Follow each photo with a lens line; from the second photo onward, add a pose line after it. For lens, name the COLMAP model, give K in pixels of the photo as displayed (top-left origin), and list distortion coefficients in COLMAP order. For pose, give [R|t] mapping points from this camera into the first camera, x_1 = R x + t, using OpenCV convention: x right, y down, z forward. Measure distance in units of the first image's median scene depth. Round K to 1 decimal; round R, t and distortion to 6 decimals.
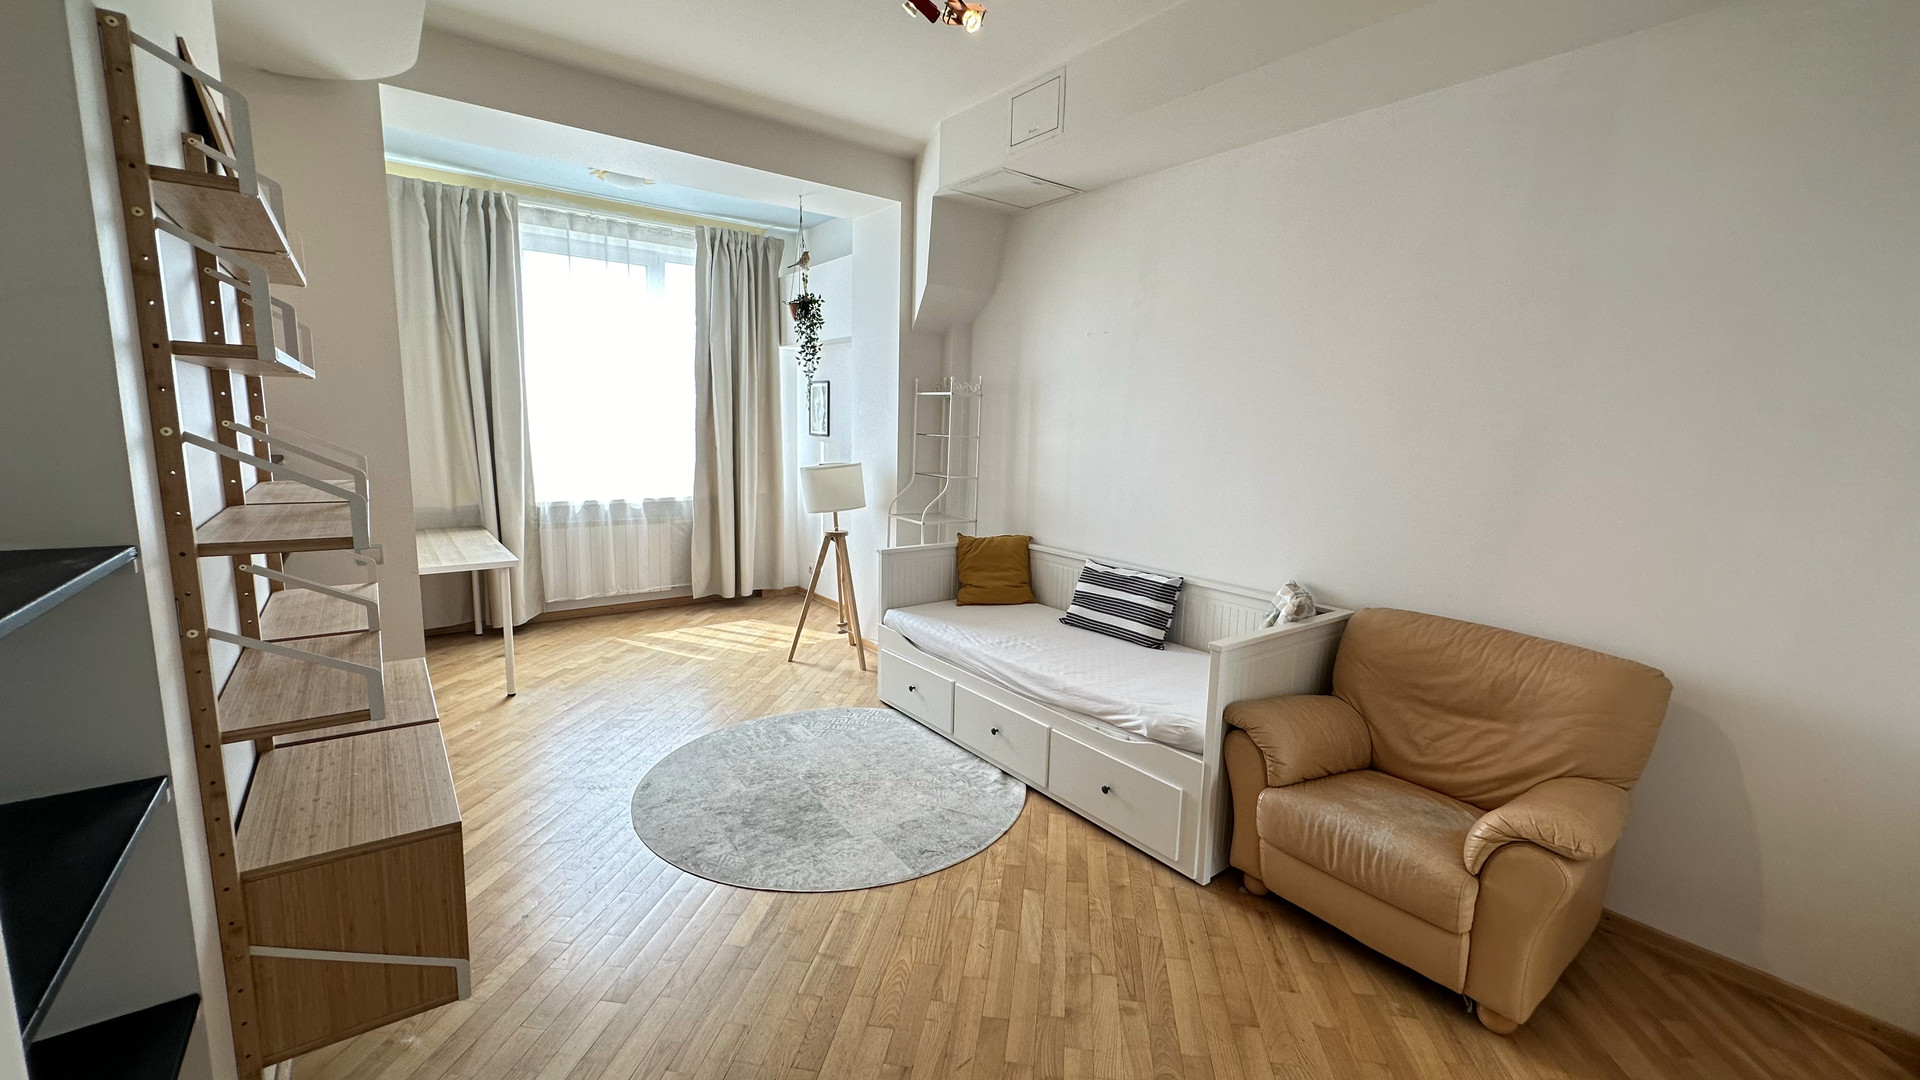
lens RADIAL K [[766.7, 0, 960.9], [0, 766.7, 540.4], [0, 0, 1]] dist [-0.003828, -0.000163]
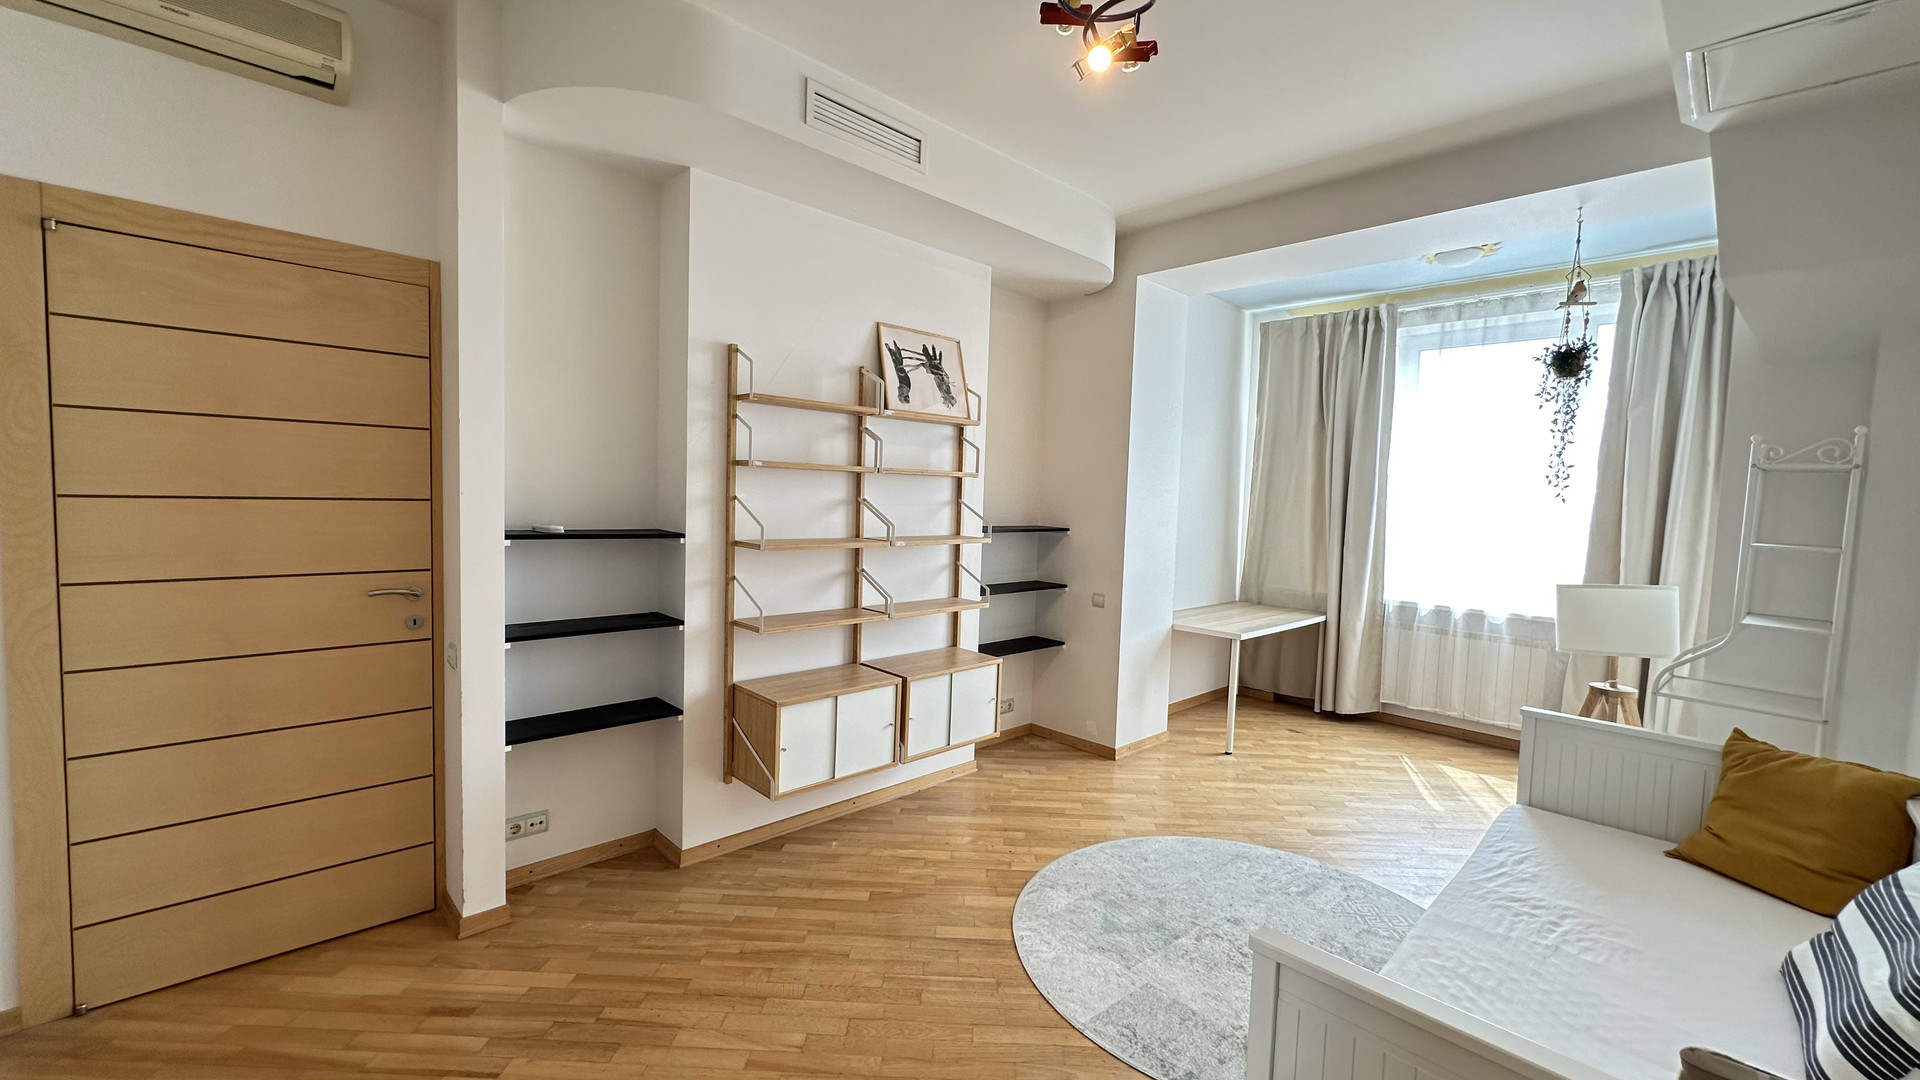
lens RADIAL K [[766.7, 0, 960.8], [0, 766.7, 542.4], [0, 0, 1]] dist [-0.003828, -0.000163]
pose [[0.124484, 0.039343, -0.991441, 0.361062], [-0.182009, 0.983164, 0.016162, -0.038315], [0.975385, 0.178440, 0.129549, 0.322111]]
